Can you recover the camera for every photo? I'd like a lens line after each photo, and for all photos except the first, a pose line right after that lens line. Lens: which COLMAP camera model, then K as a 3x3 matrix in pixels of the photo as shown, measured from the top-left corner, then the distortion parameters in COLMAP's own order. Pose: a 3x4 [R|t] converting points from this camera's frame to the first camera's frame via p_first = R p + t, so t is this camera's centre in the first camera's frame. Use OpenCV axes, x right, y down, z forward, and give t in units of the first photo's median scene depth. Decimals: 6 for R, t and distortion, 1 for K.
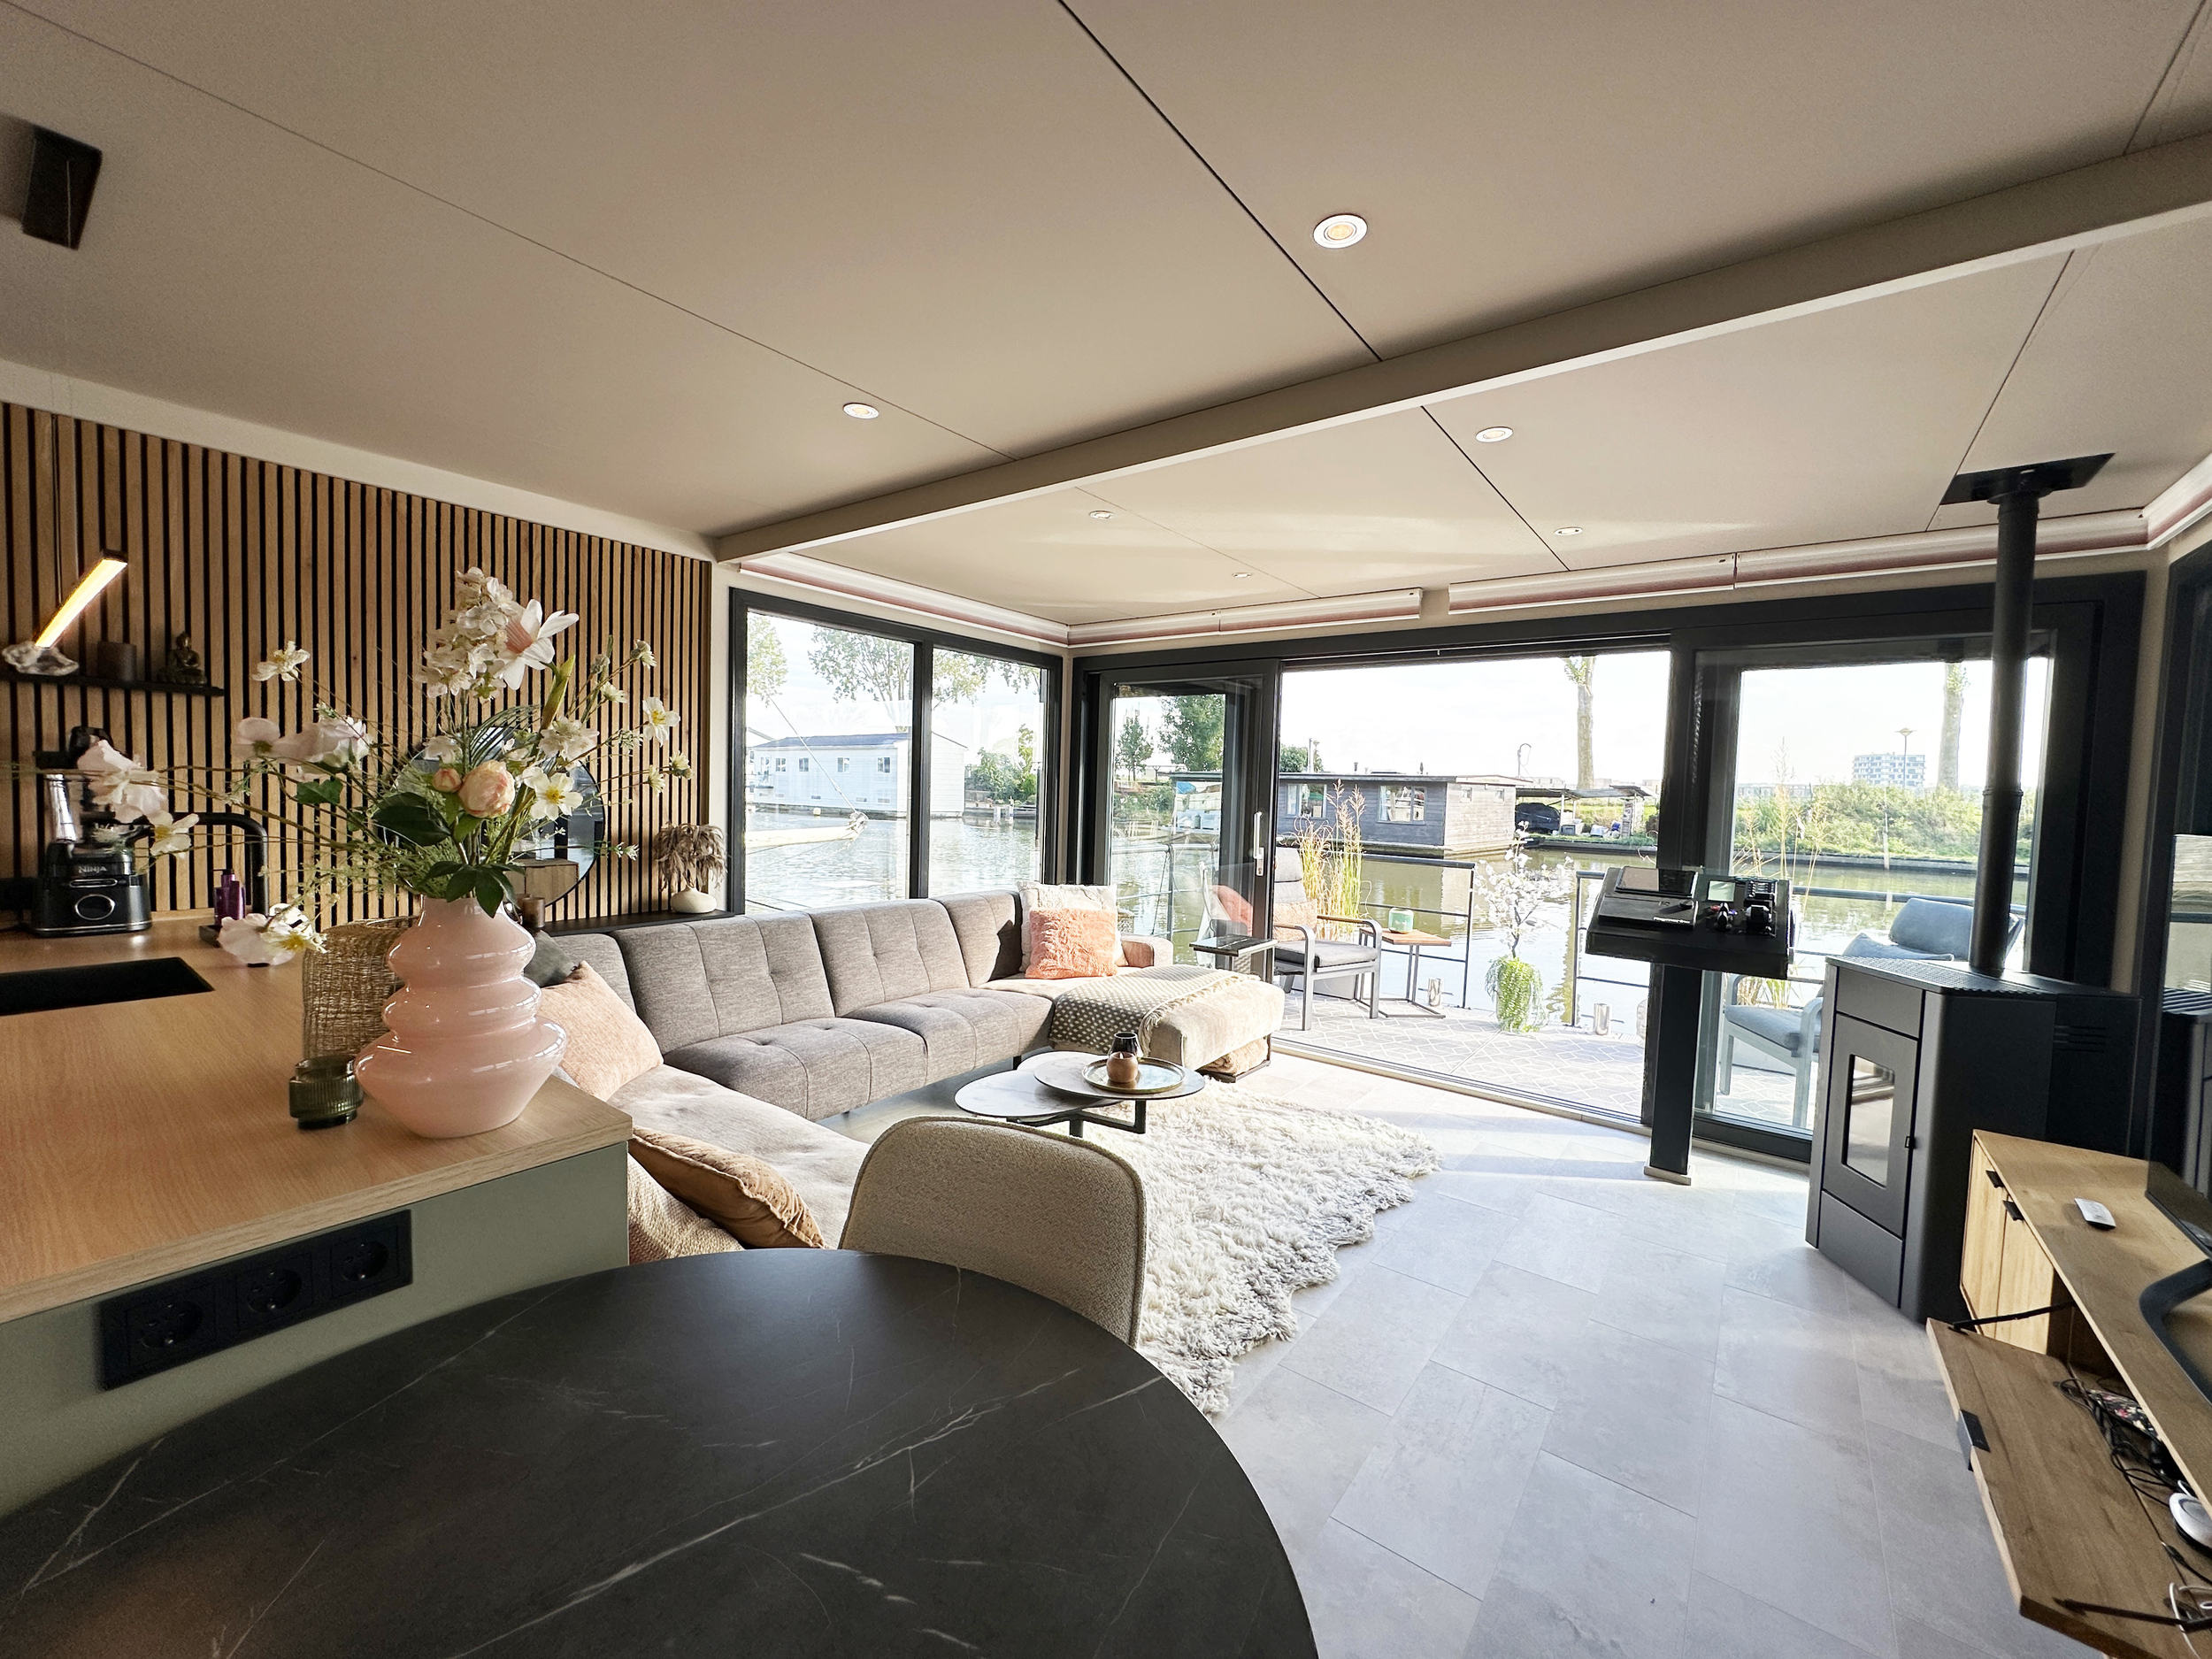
lens RADIAL K [[884.4, 0, 1108.2], [0, 884.4, 828.4], [0, 0, 1]] dist [-0.005549, 0.001948]
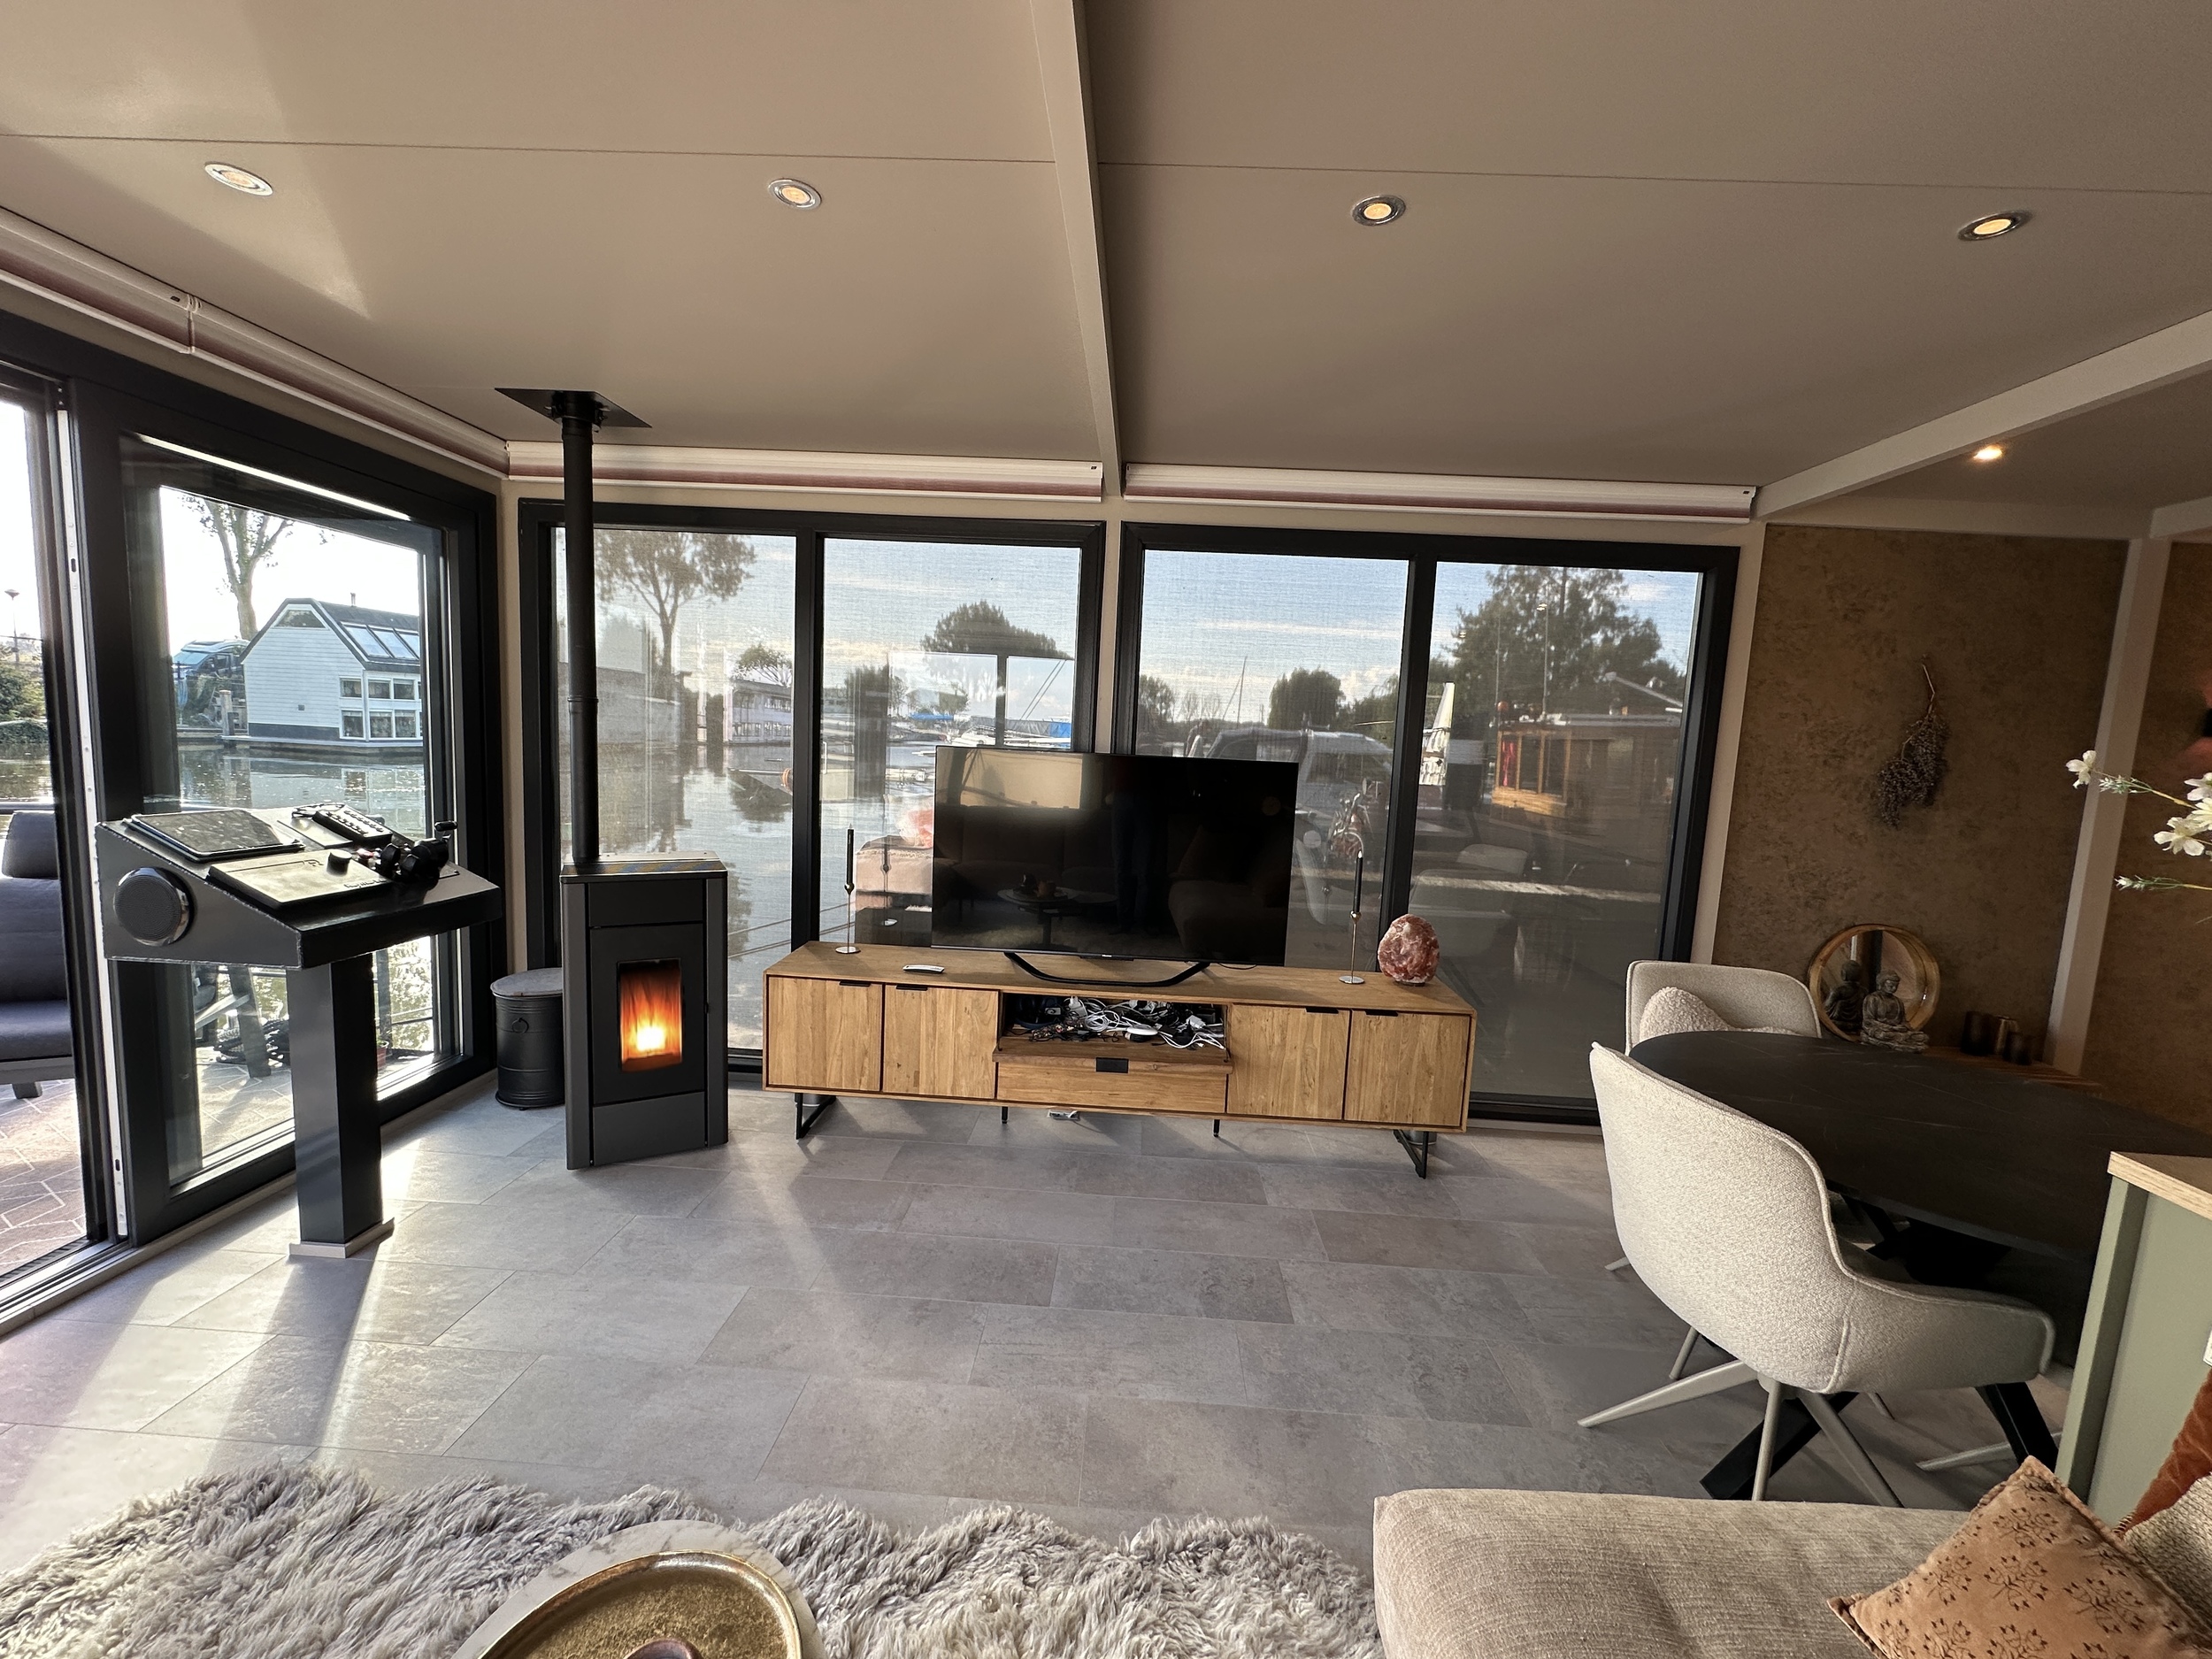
lens RADIAL K [[883.7, 0, 1109.0], [0, 883.7, 830.6], [0, 0, 1]] dist [-0.002787, 0.000103]
pose [[-0.575291, -0.146548, 0.804713, -0.180374], [-0.030067, 0.986943, 0.158239, -0.047645], [-0.817396, 0.066838, -0.572186, 0.690813]]
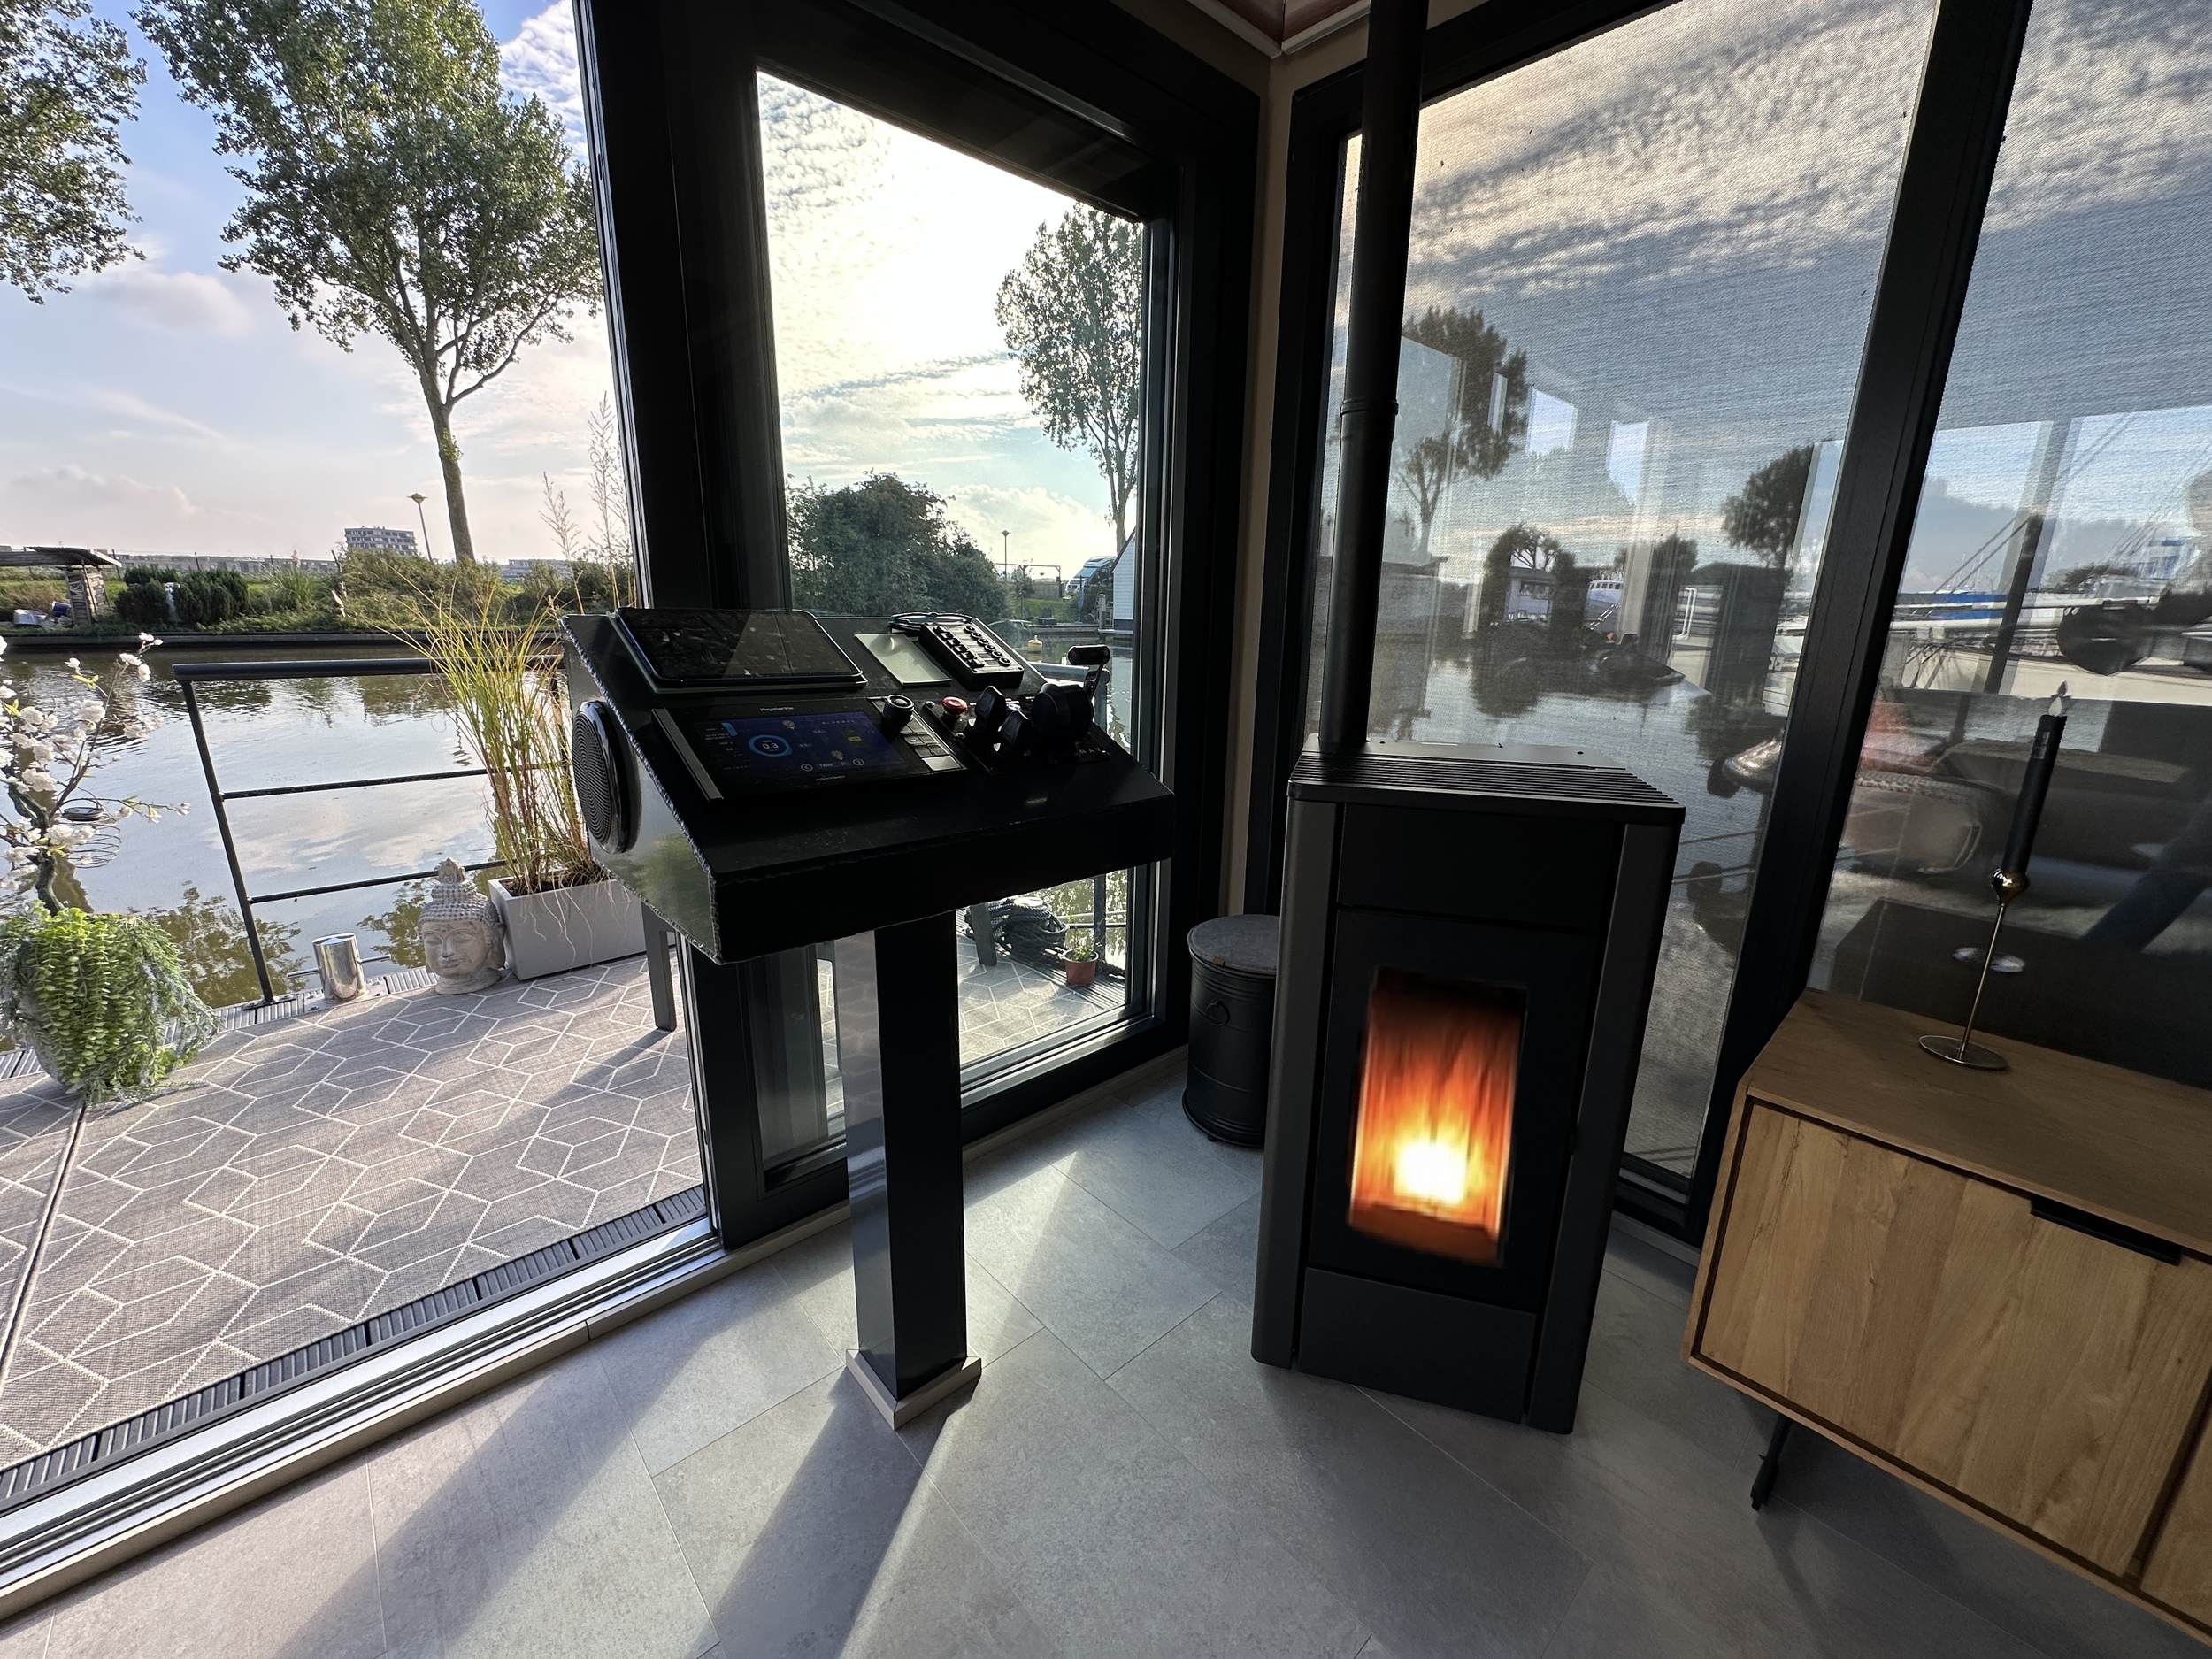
lens RADIAL K [[876.3, 0, 1104.3], [0, 876.3, 821.1], [0, 0, 1]] dist [-0.002753, 0.000314]
pose [[0.176198, -0.265262, 0.947940, 0.260399], [0.032386, 0.964047, 0.263750, 0.031166], [-0.983822, -0.015772, 0.178454, 0.661189]]
